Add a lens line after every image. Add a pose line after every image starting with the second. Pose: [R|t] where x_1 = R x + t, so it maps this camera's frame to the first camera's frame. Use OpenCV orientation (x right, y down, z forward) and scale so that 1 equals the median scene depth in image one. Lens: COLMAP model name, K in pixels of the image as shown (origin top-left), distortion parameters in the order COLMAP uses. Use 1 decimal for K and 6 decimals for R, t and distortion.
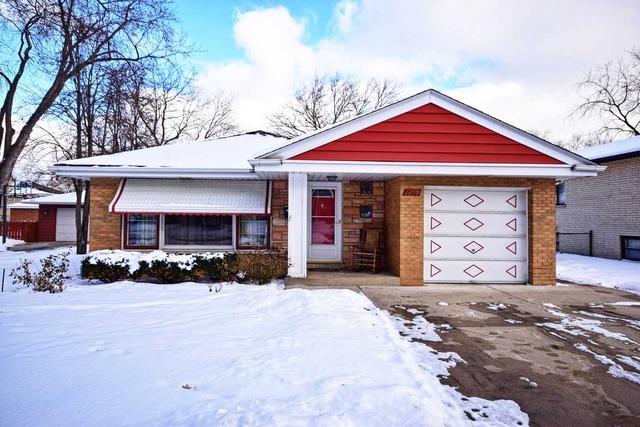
lens RADIAL K [[440.7, 0, 320.0], [0, 440.7, 213.5], [0, 0, 1]] dist [0.010226, 0.003774]
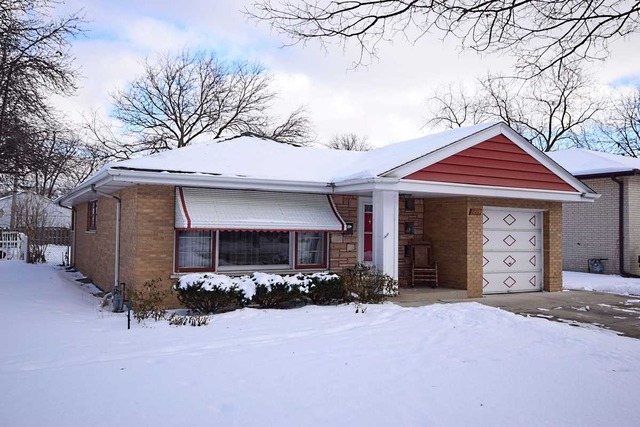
lens RADIAL K [[543.4, 0, 320.0], [0, 543.4, 213.5], [0, 0, 1]] dist [0.002384, 0.000709]
pose [[0.891648, 0.017231, 0.452401, -0.720690], [-0.011636, 0.999818, -0.015146, -0.018555], [-0.452580, 0.008241, 0.891686, -0.025273]]
